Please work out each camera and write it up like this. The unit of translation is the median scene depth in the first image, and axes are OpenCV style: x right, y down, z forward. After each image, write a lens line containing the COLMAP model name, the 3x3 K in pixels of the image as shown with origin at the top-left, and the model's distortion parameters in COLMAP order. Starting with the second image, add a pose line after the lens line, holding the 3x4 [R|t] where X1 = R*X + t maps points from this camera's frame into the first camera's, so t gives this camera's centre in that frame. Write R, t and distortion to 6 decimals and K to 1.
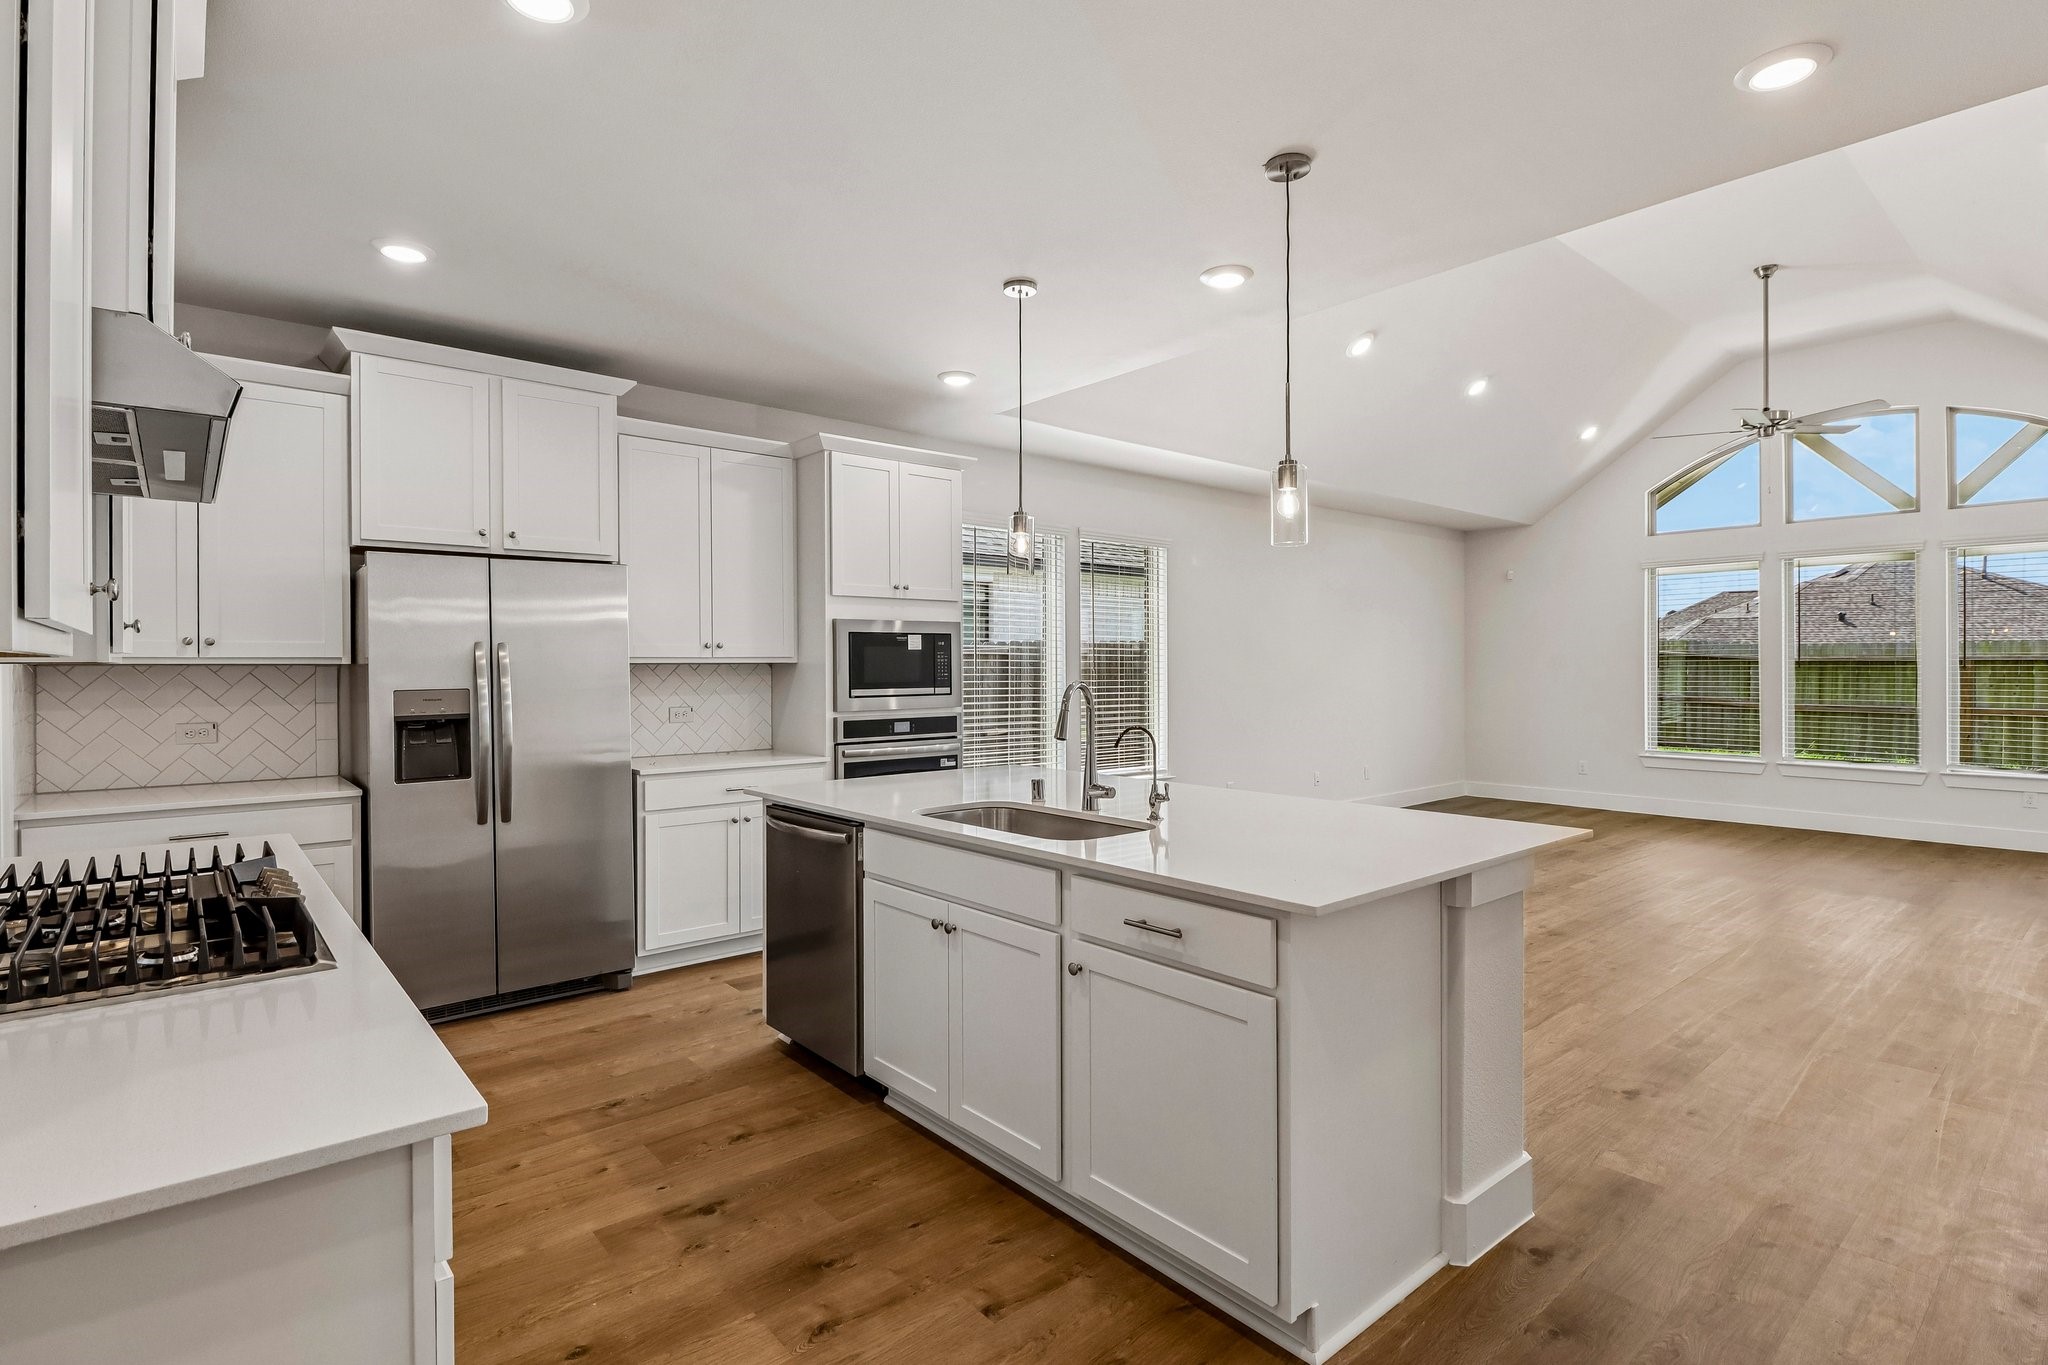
lens RADIAL K [[991.8, 0, 1008.1], [0, 991.8, 667.1], [0, 0, 1]] dist [0.006591, -0.008635]
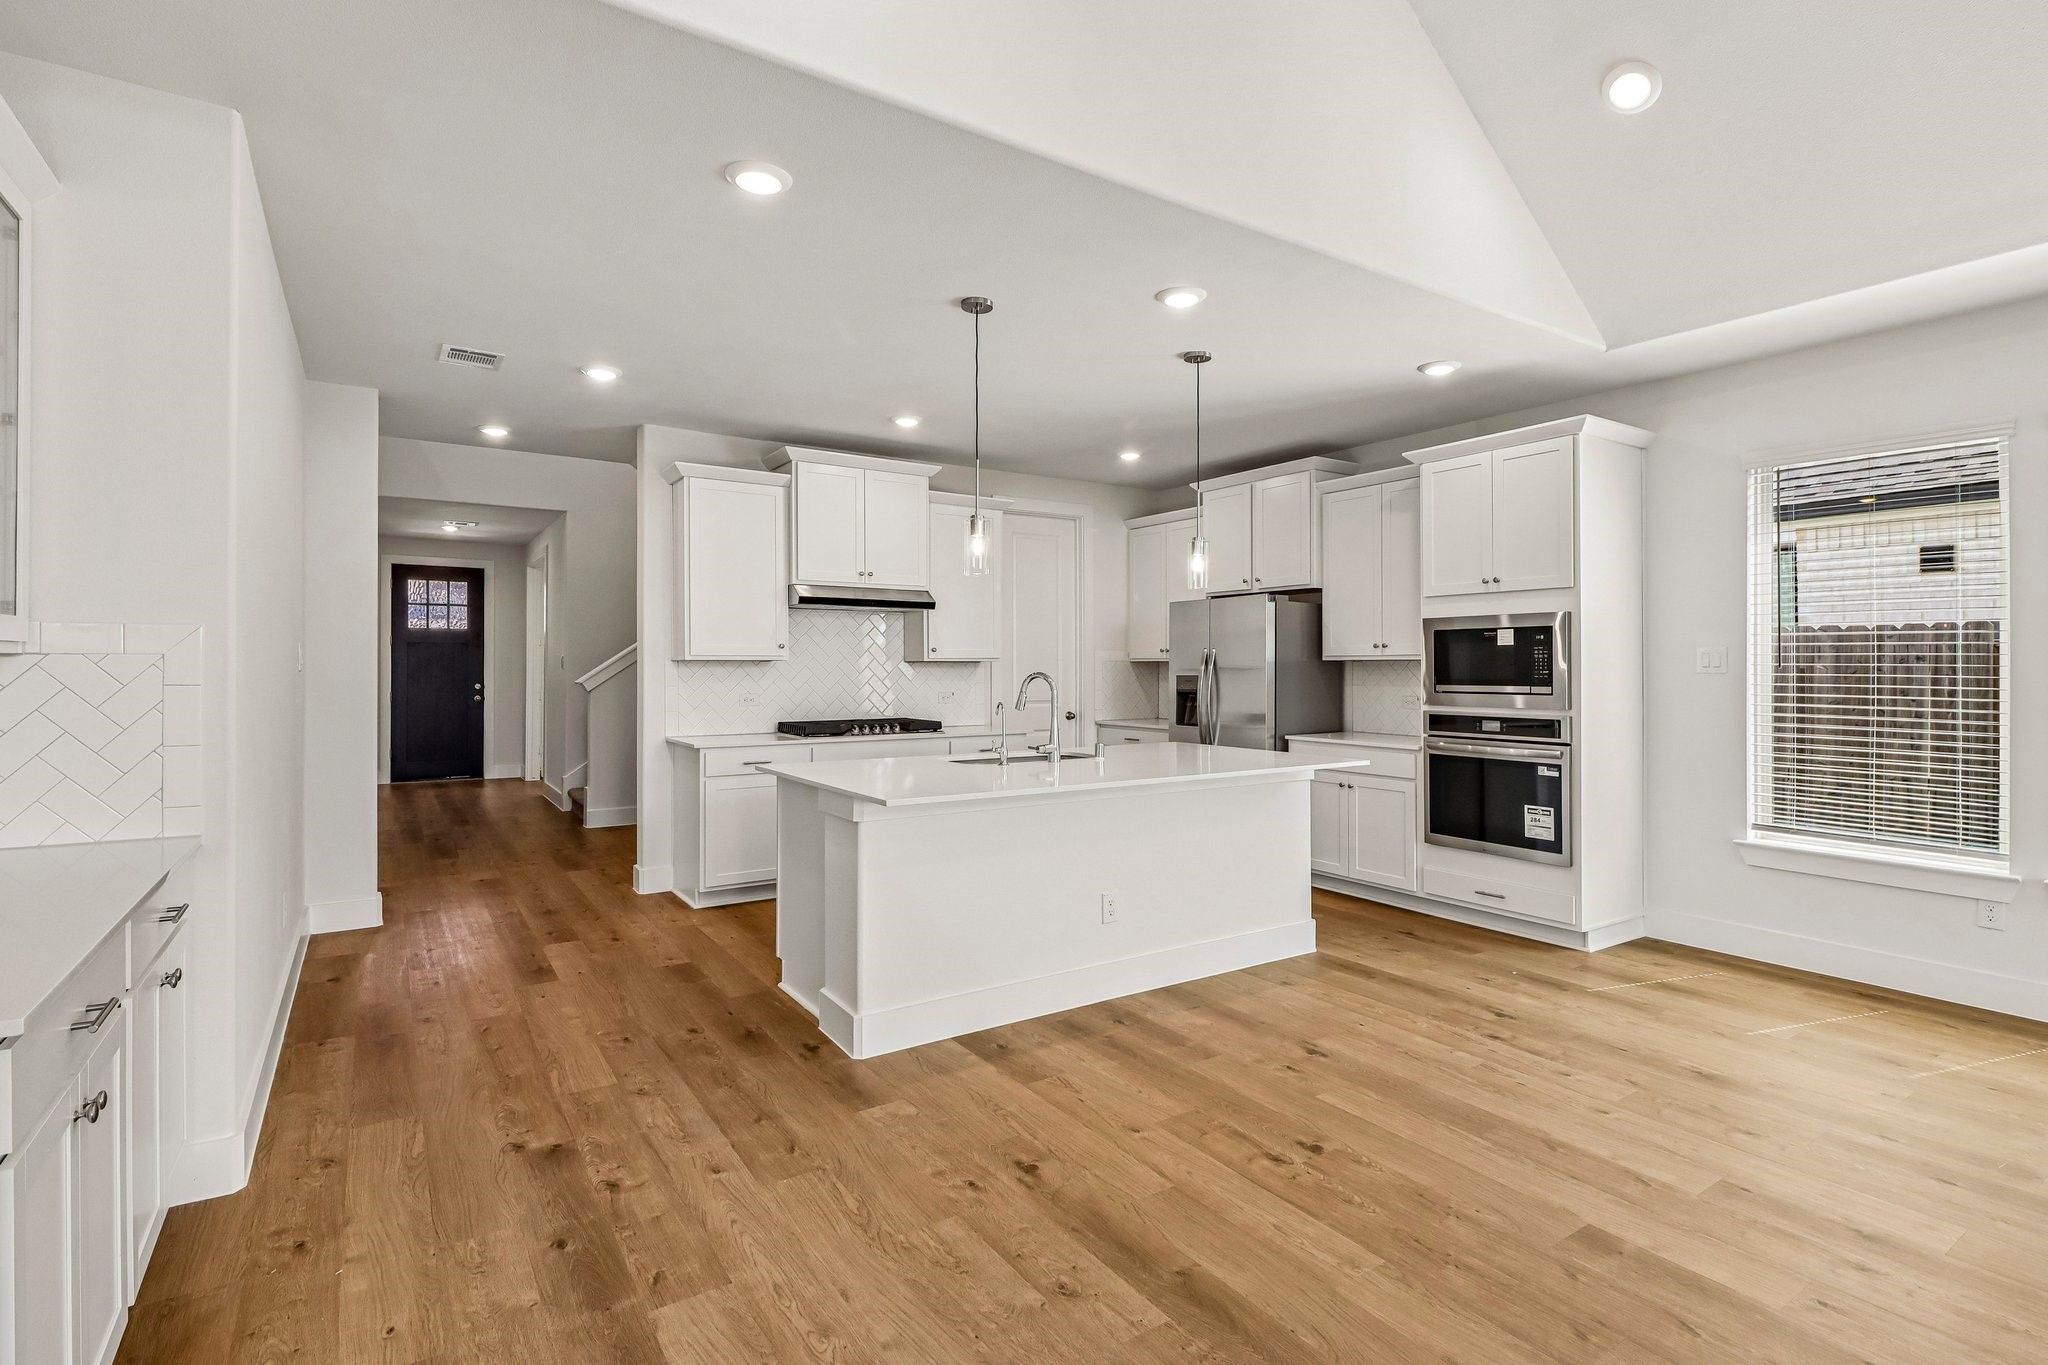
lens RADIAL K [[991.8, 0, 1040.6], [0, 991.8, 659.6], [0, 0, 1]] dist [0.006591, -0.008635]
pose [[-0.104425, -0.003383, -0.994527, 0.885482], [-0.002490, 0.999992, -0.003140, 0.000374], [0.994530, 0.002148, -0.104432, 0.662051]]
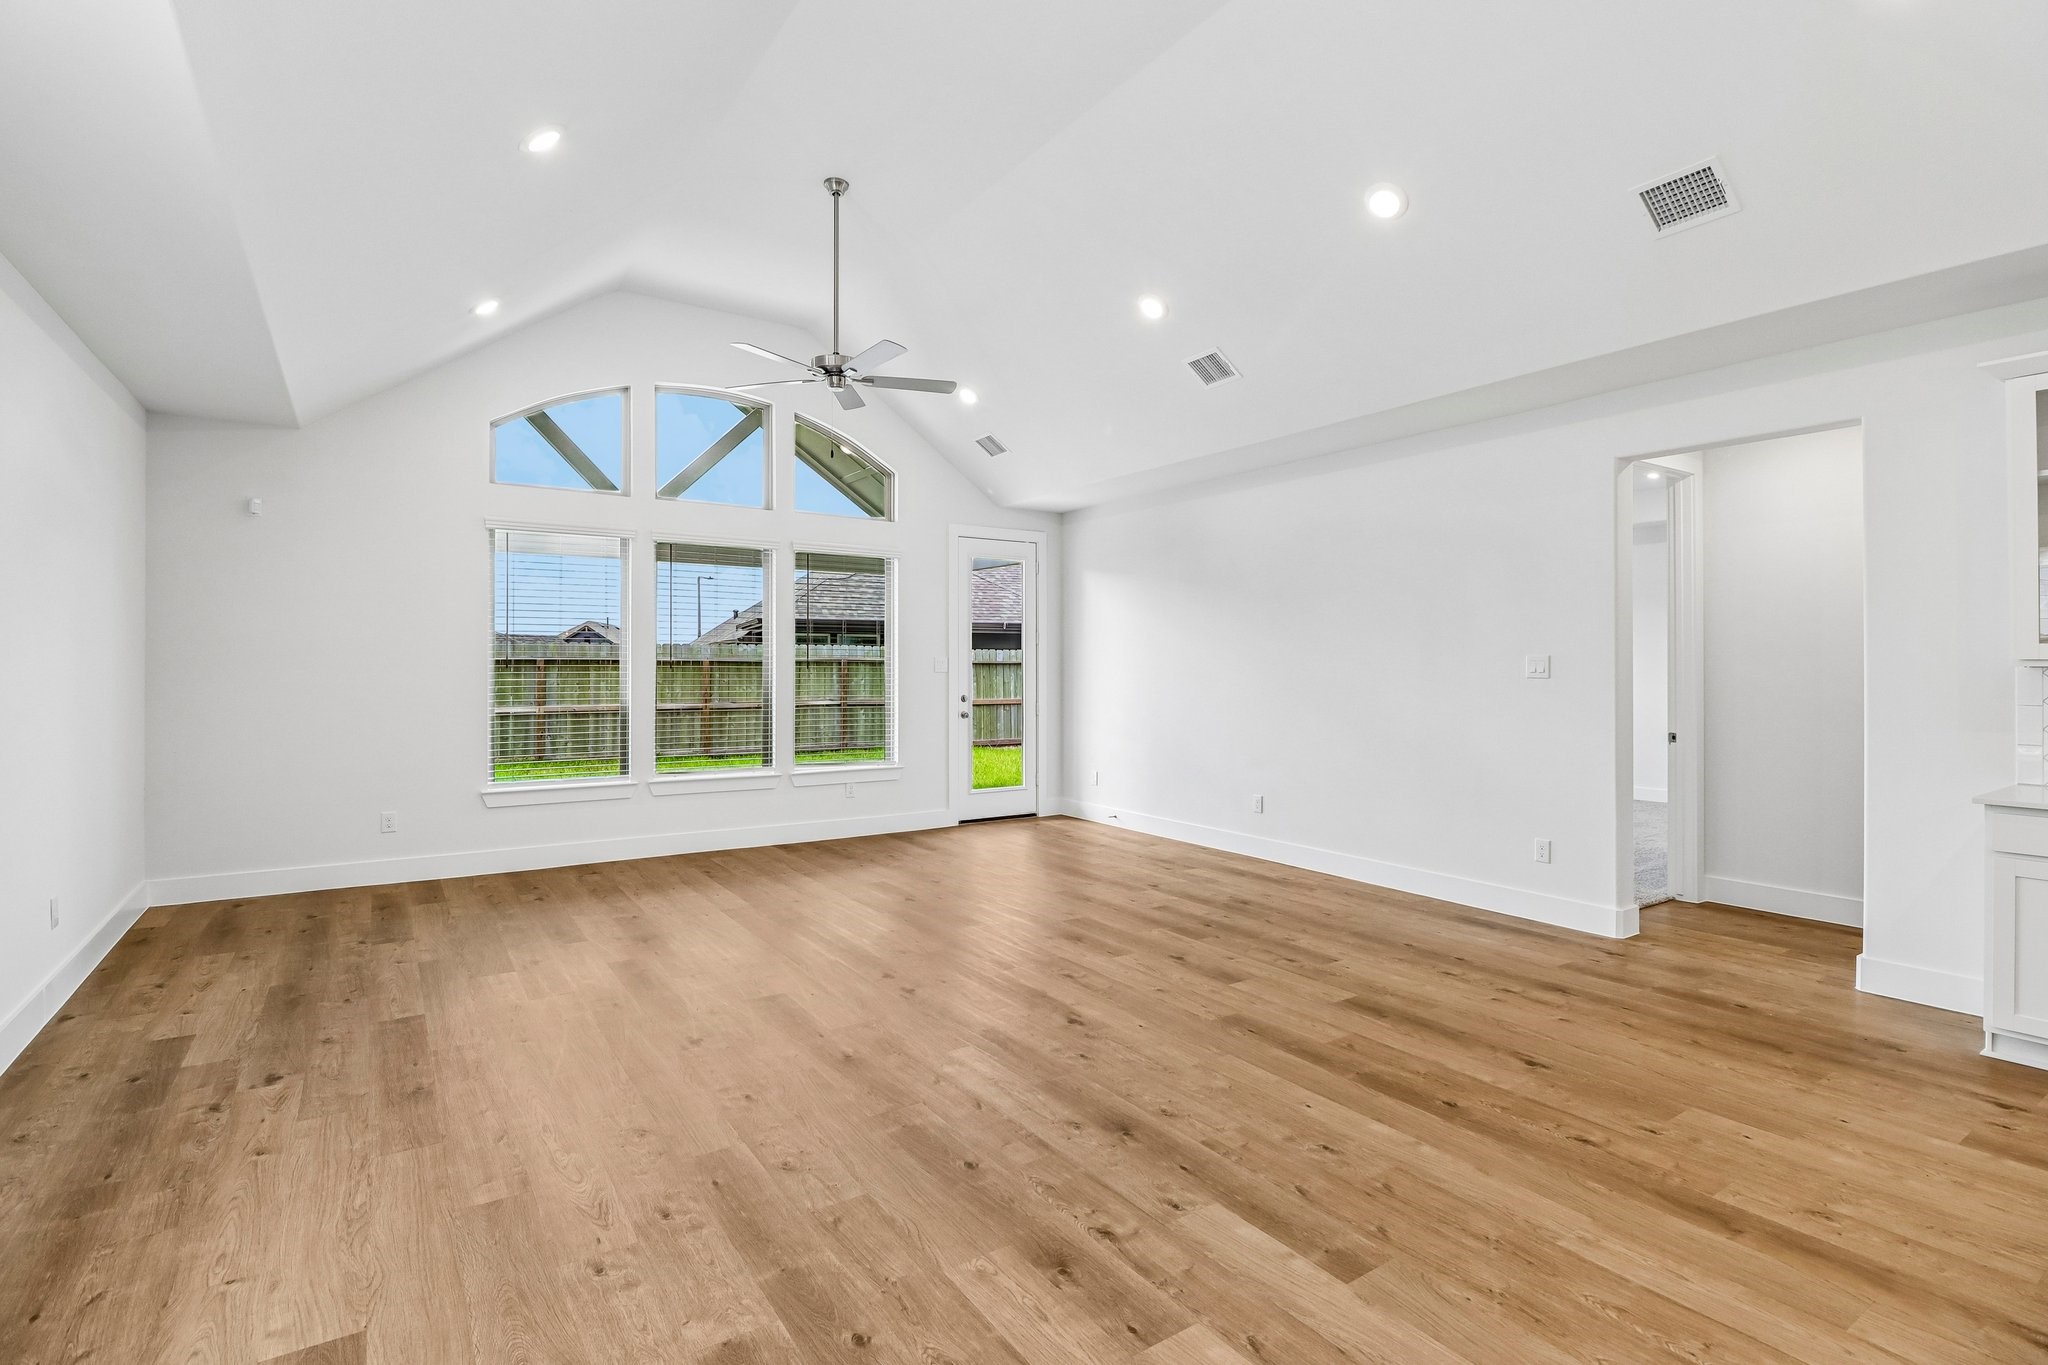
lens RADIAL K [[991.8, 0, 1029.8], [0, 991.8, 652.2], [0, 0, 1]] dist [0.006591, -0.008635]
pose [[0.101863, 0.019235, 0.994612, -0.036697], [-0.005171, 0.999810, -0.018806, 0.000905], [-0.994785, -0.003228, 0.101943, 0.958709]]
